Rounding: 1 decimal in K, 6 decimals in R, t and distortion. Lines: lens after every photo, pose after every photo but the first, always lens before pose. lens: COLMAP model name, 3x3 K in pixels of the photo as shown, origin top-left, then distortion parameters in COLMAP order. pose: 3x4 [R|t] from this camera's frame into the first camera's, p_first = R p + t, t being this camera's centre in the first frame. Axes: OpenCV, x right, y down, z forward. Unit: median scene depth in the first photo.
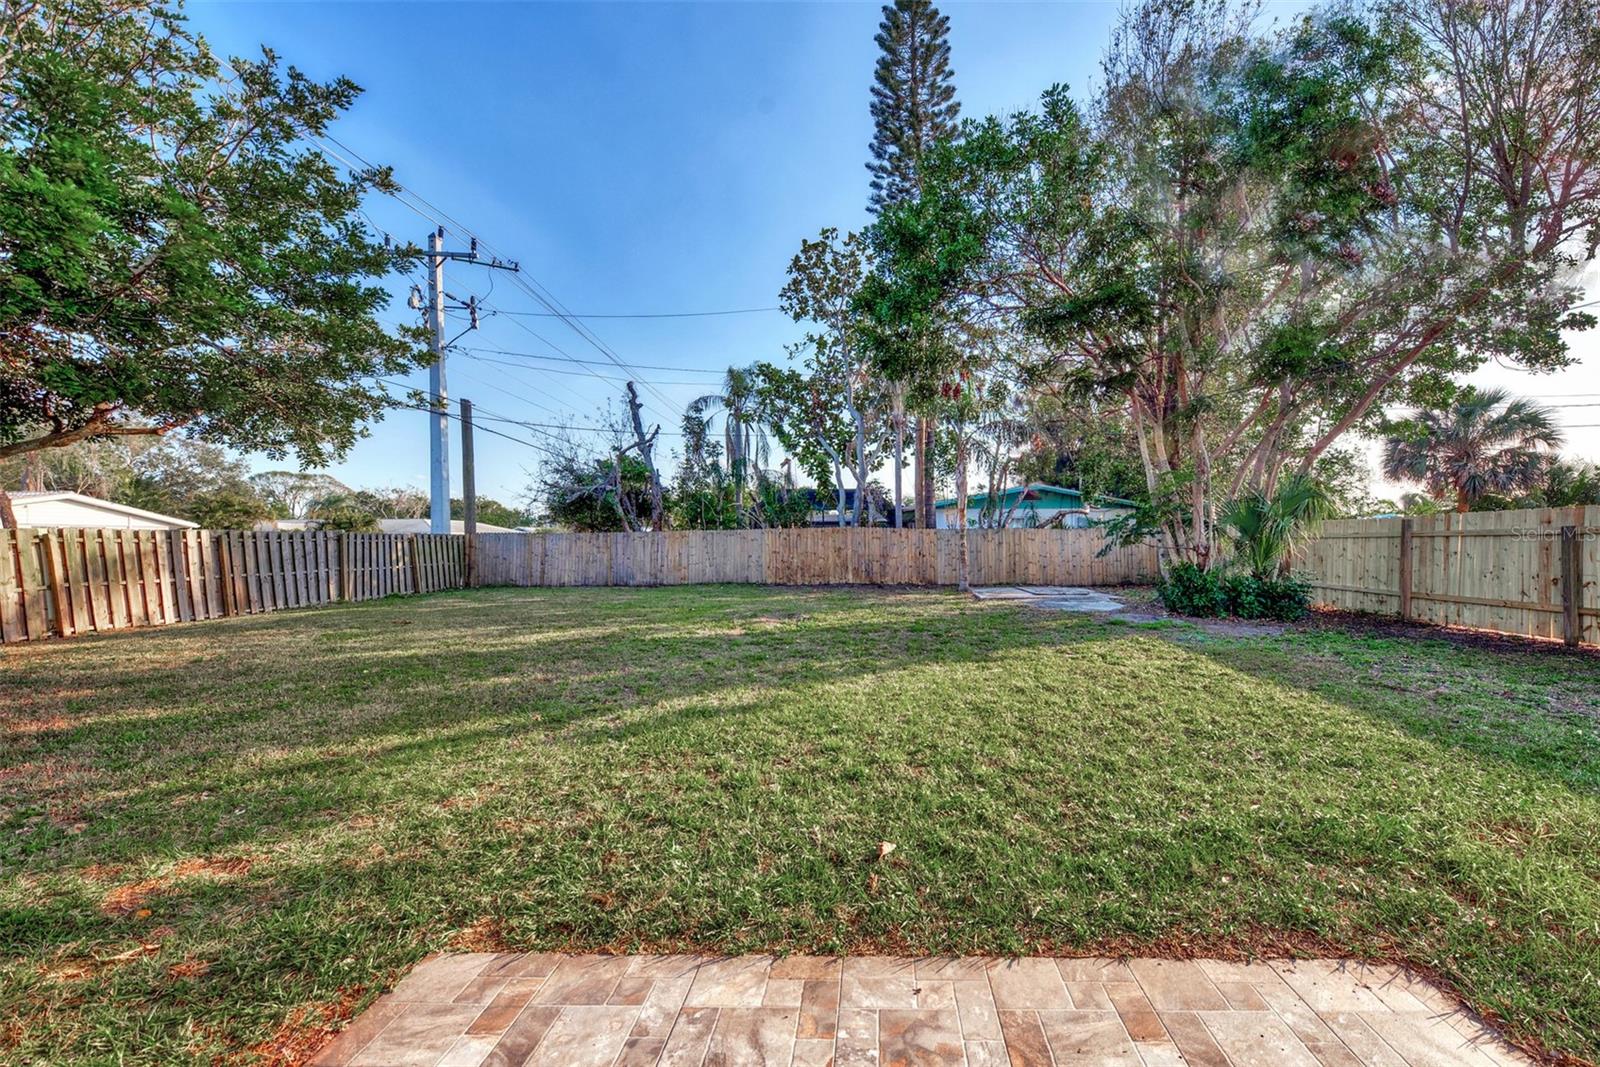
lens RADIAL K [[560.0, 0, 803.2], [0, 560.0, 537.3], [0, 0, 1]] dist [-0.001489, -0.000127]
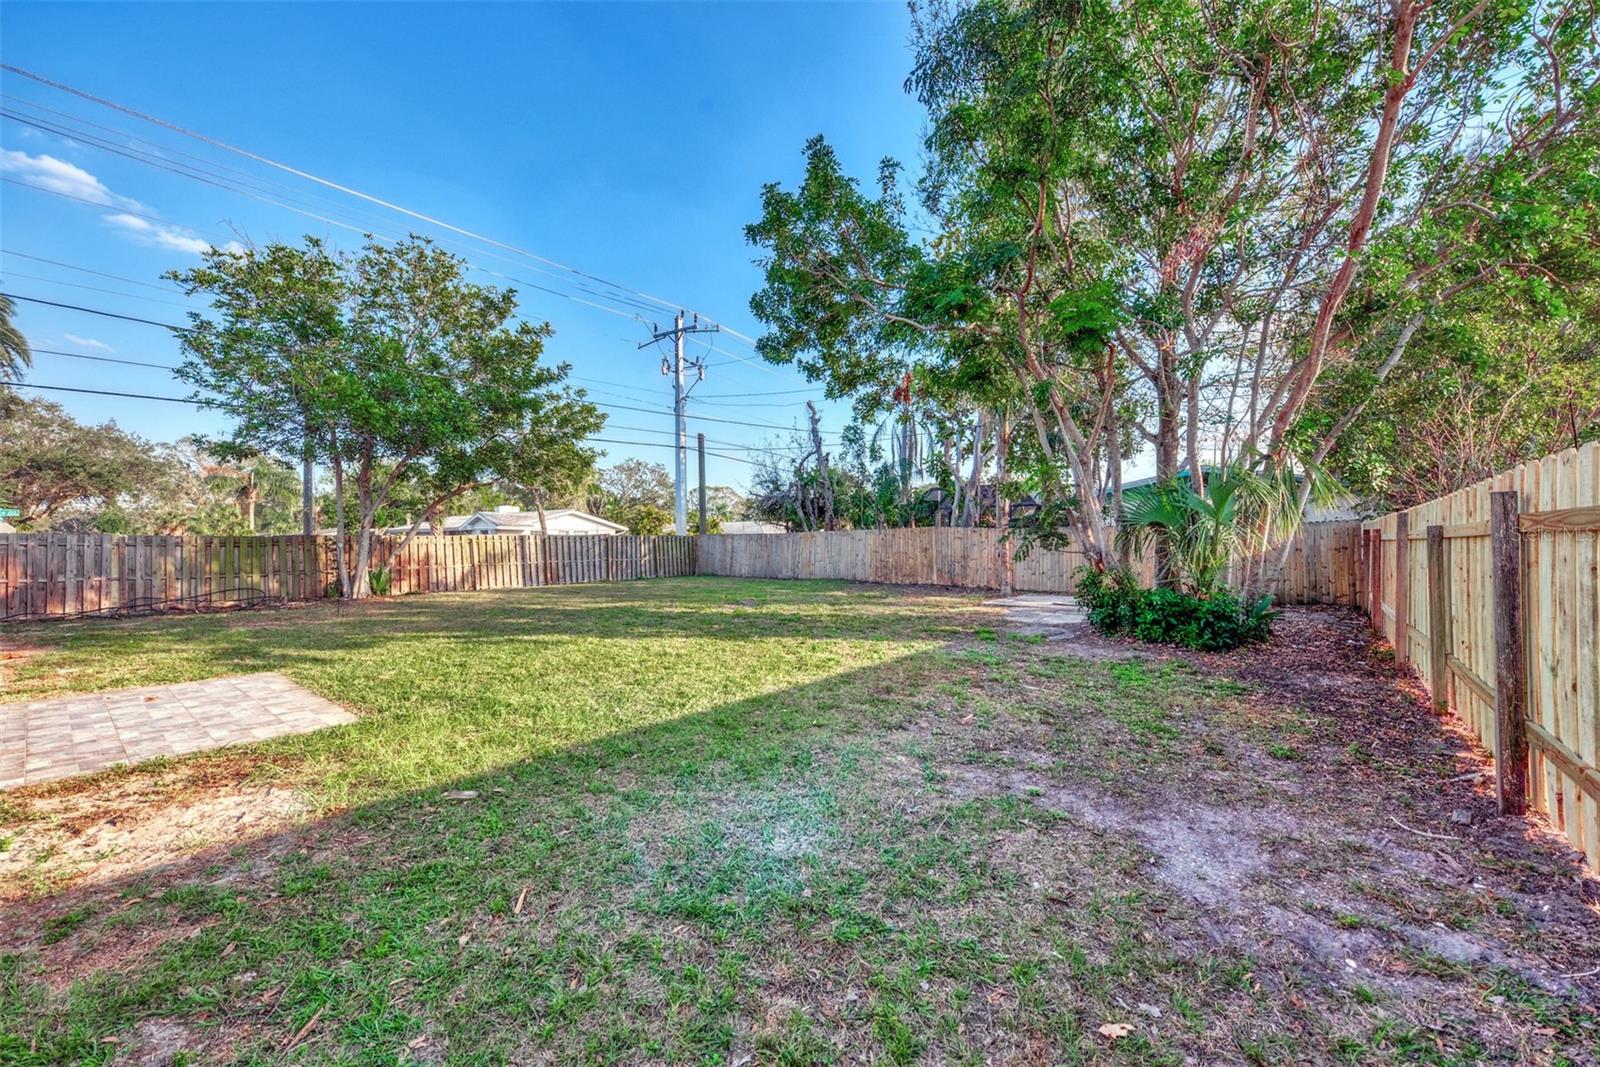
lens RADIAL K [[609.8, 0, 801.4], [0, 609.8, 540.3], [0, 0, 1]] dist [0.001767, 0.000122]
pose [[0.781956, 0.000198, -0.623334, 0.510394], [0.008173, 0.999911, 0.010569, -0.007860], [0.623280, -0.013359, 0.781885, 0.014734]]
